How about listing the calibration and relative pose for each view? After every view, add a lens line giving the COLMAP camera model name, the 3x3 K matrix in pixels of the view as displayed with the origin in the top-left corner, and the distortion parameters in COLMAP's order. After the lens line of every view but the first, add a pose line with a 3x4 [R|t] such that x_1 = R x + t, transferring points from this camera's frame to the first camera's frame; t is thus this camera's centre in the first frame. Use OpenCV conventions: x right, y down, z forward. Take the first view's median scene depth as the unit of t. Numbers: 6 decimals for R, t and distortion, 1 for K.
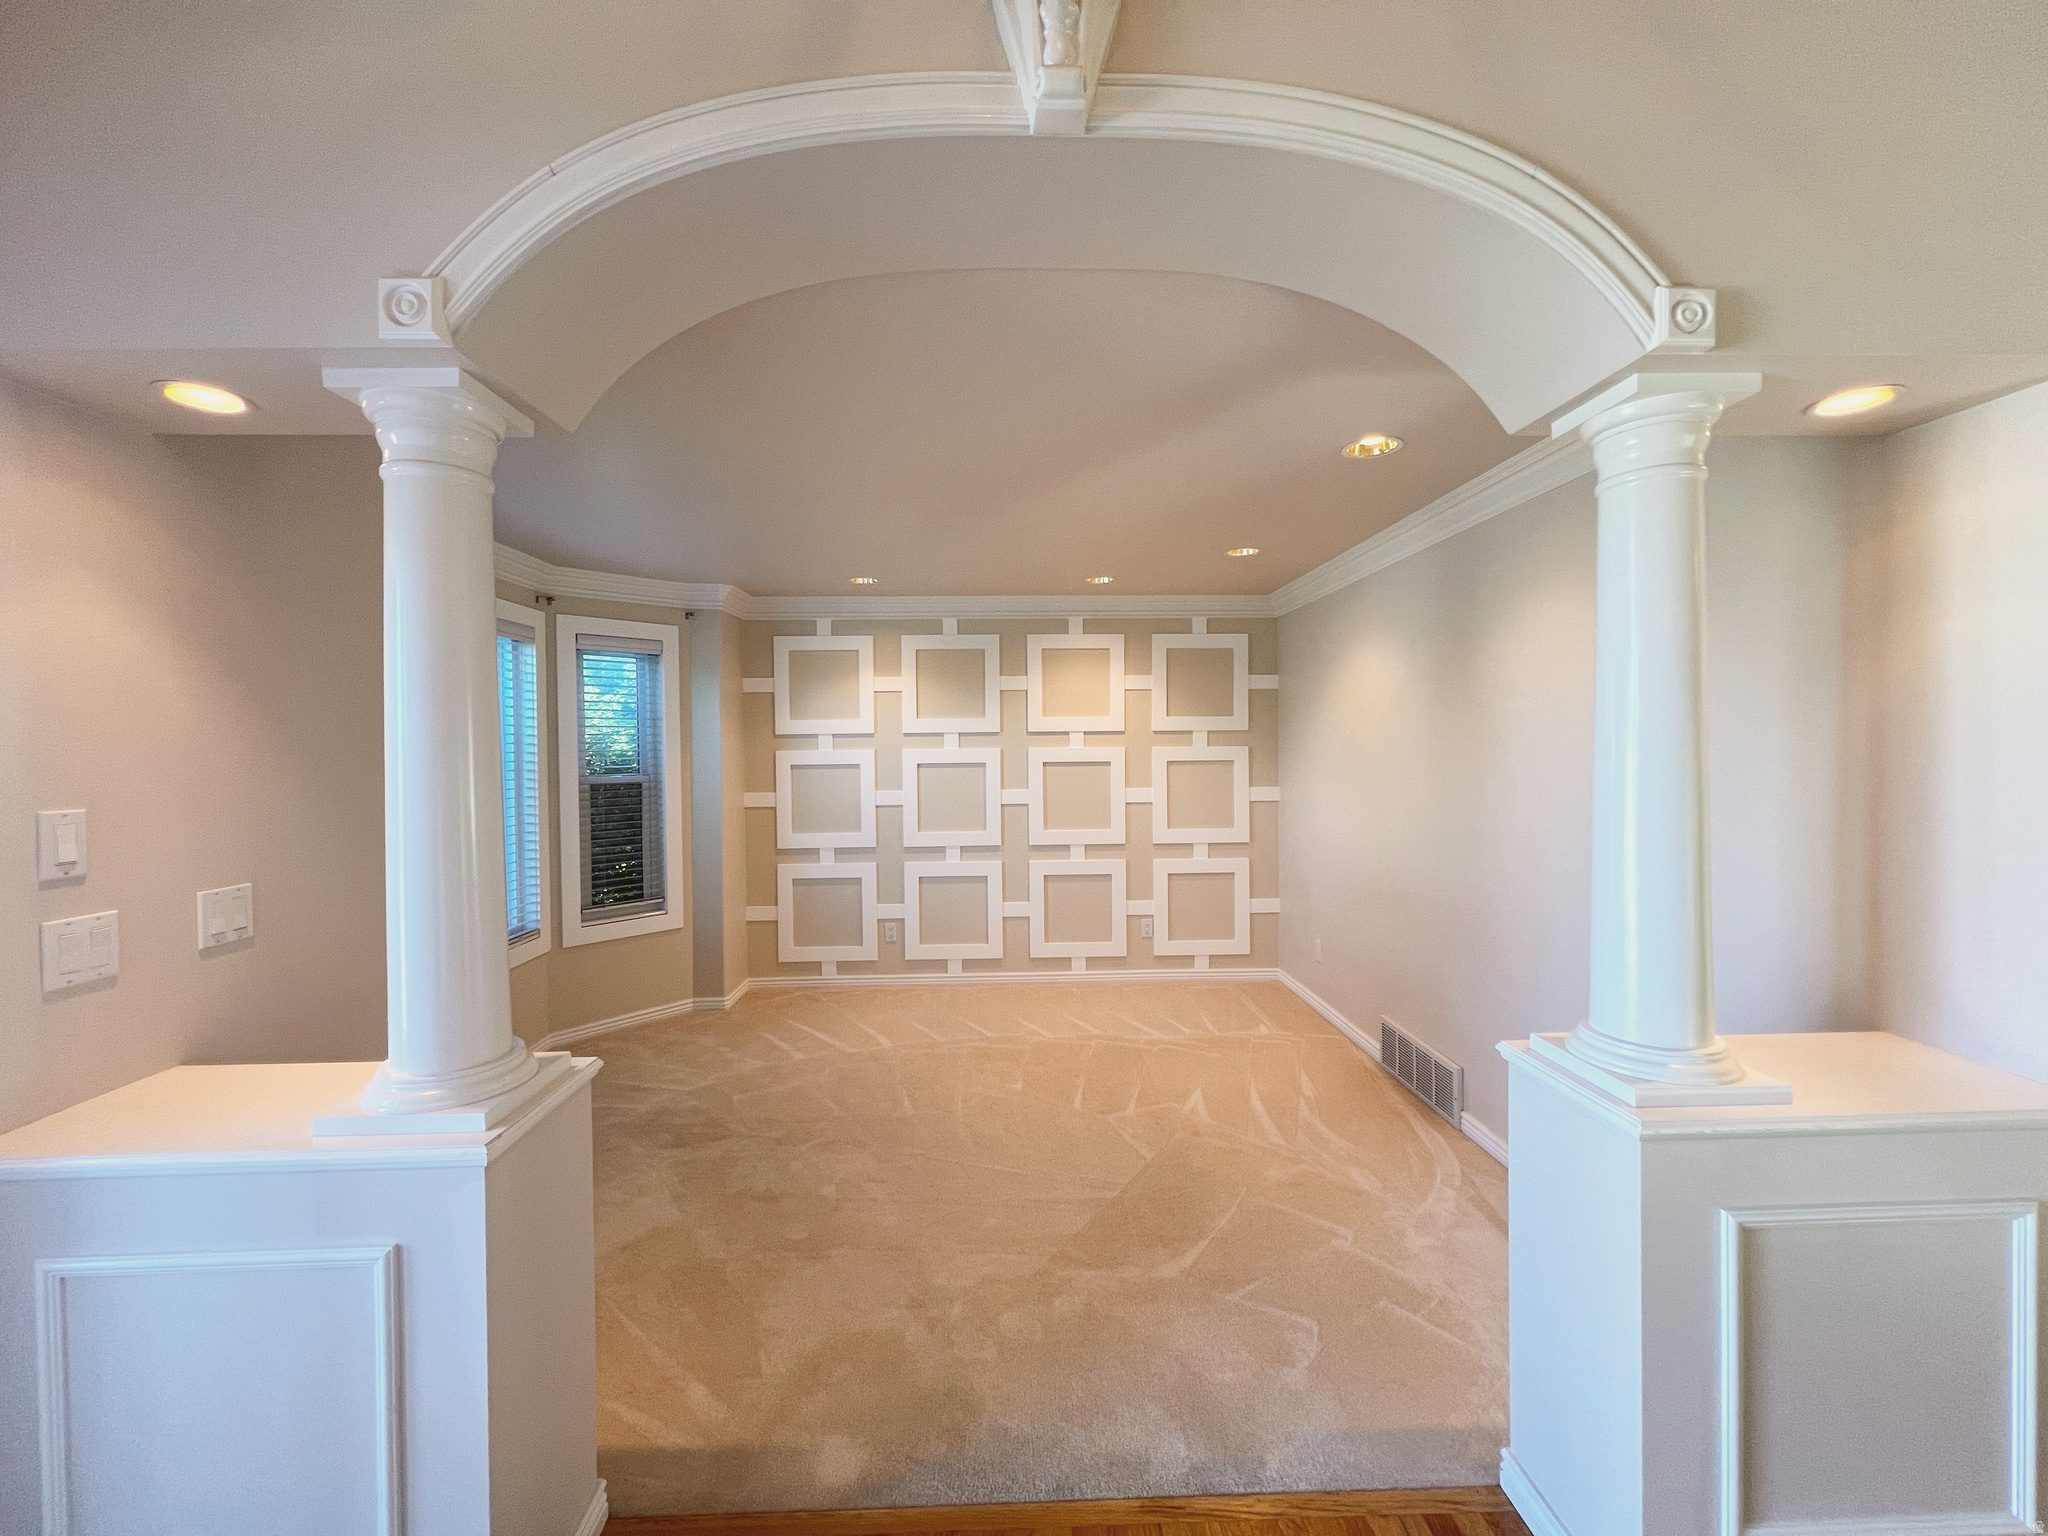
lens RADIAL K [[818.8, 0, 1020.2], [0, 818.8, 763.8], [0, 0, 1]] dist [-0.000414, 0.000306]
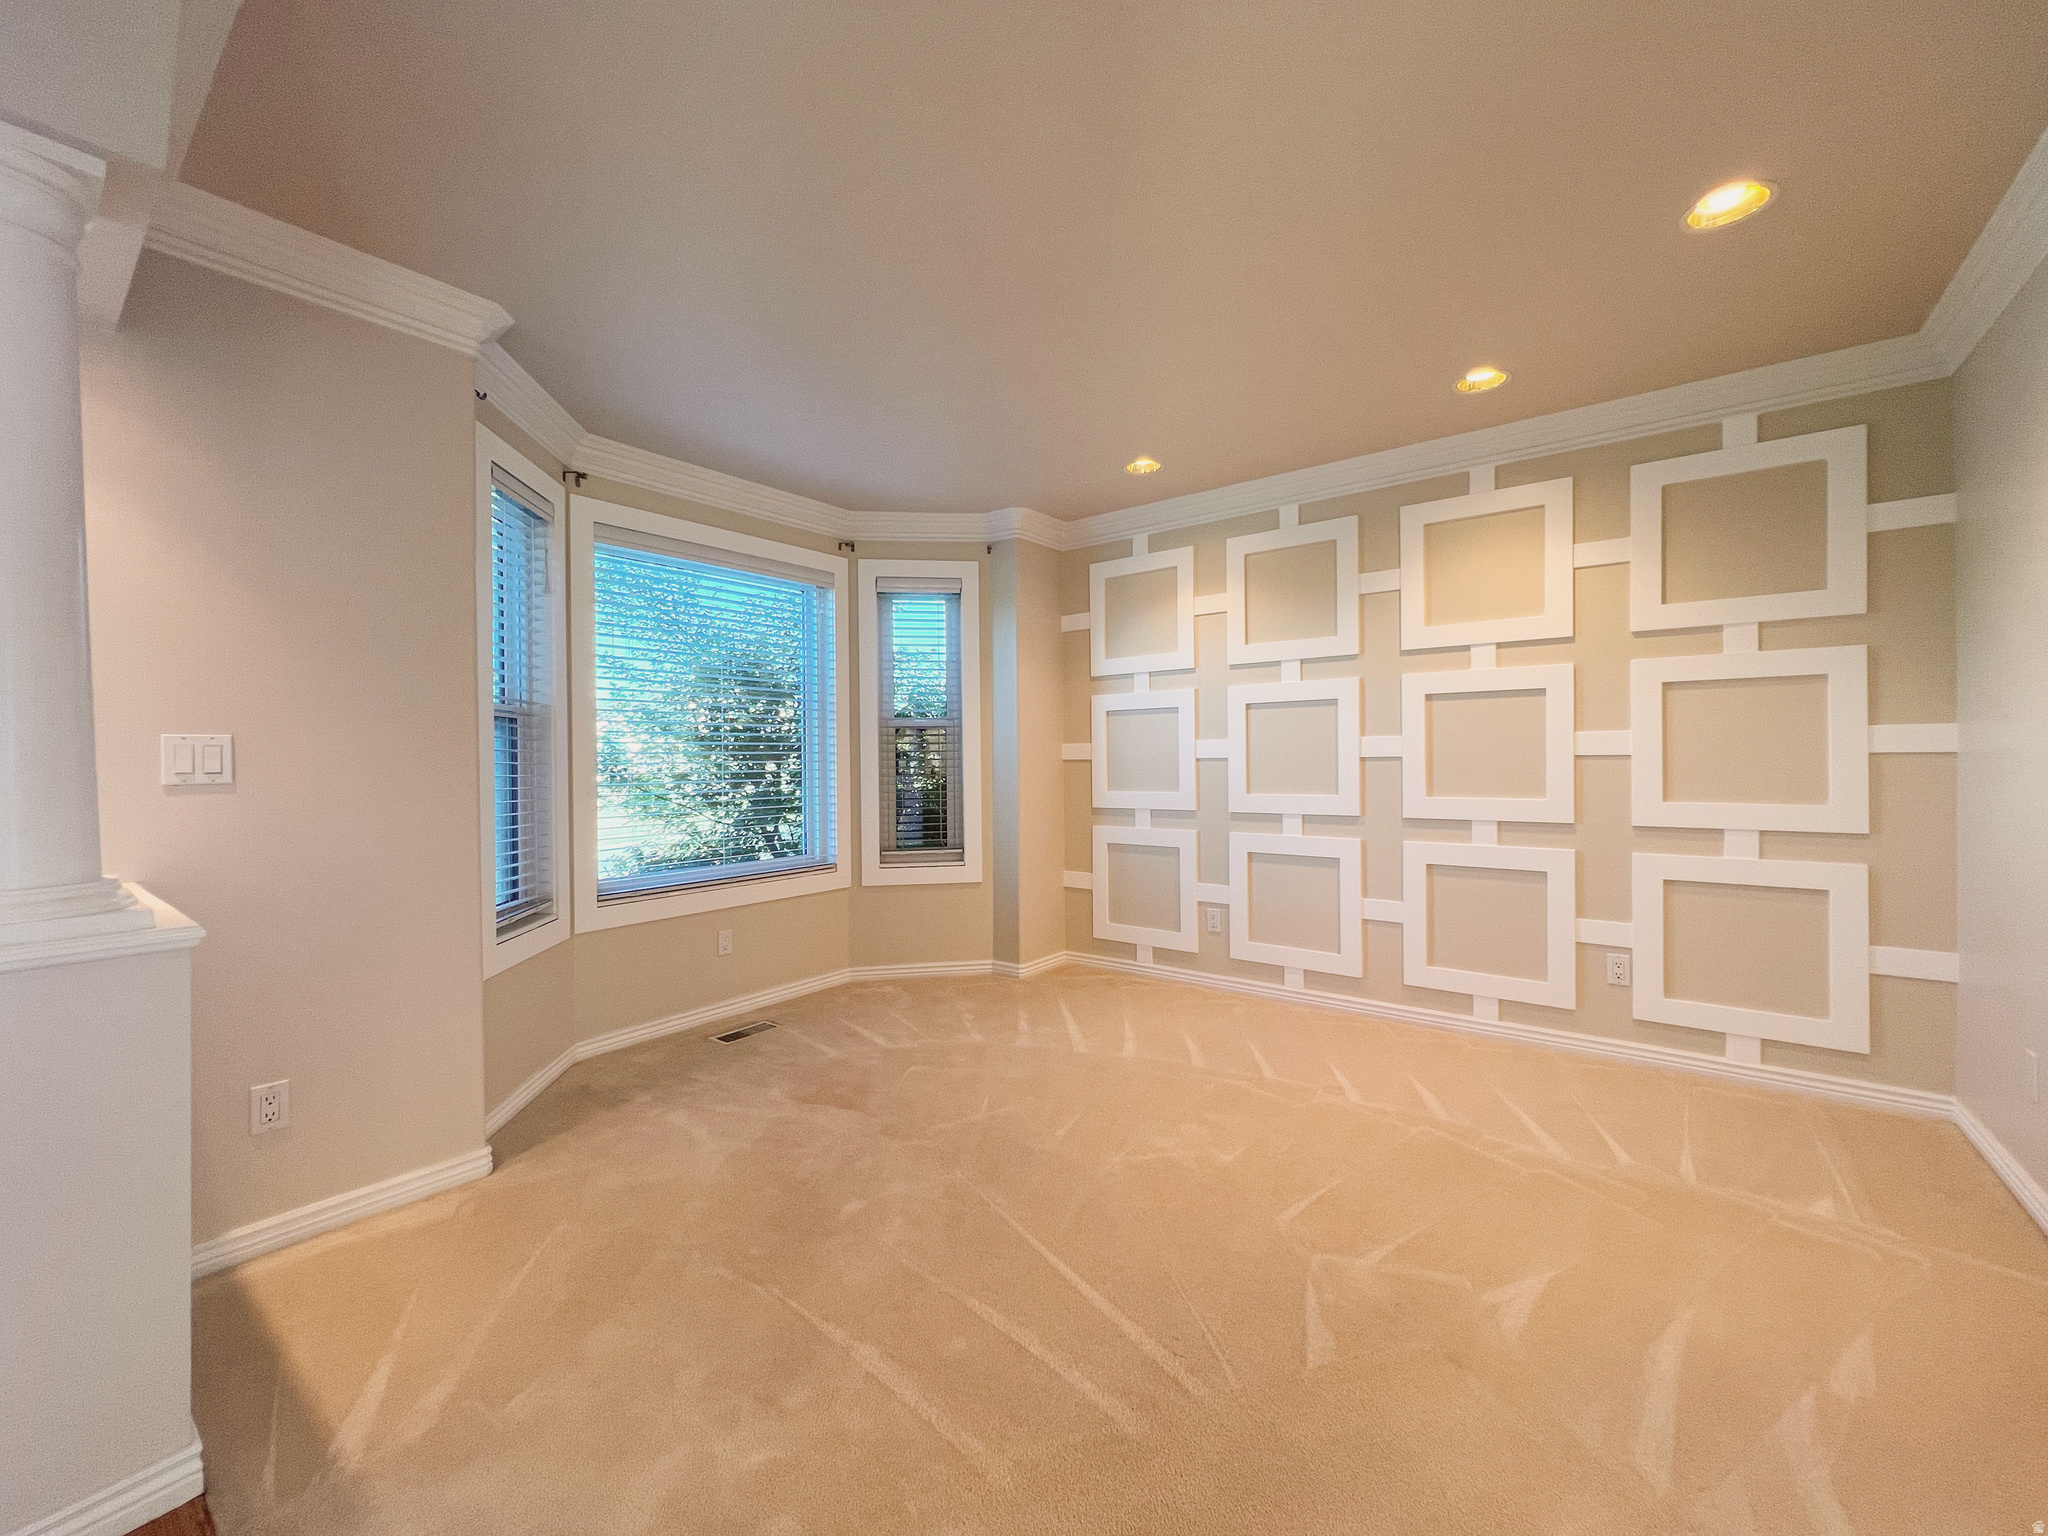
lens RADIAL K [[818.8, 0, 1020.2], [0, 818.8, 763.8], [0, 0, 1]] dist [-0.000414, 0.000306]
pose [[0.772256, 0.007036, -0.635273, 0.198084], [-0.009961, 0.999950, -0.001033, 0.058778], [0.635234, 0.007126, 0.772287, 0.275666]]
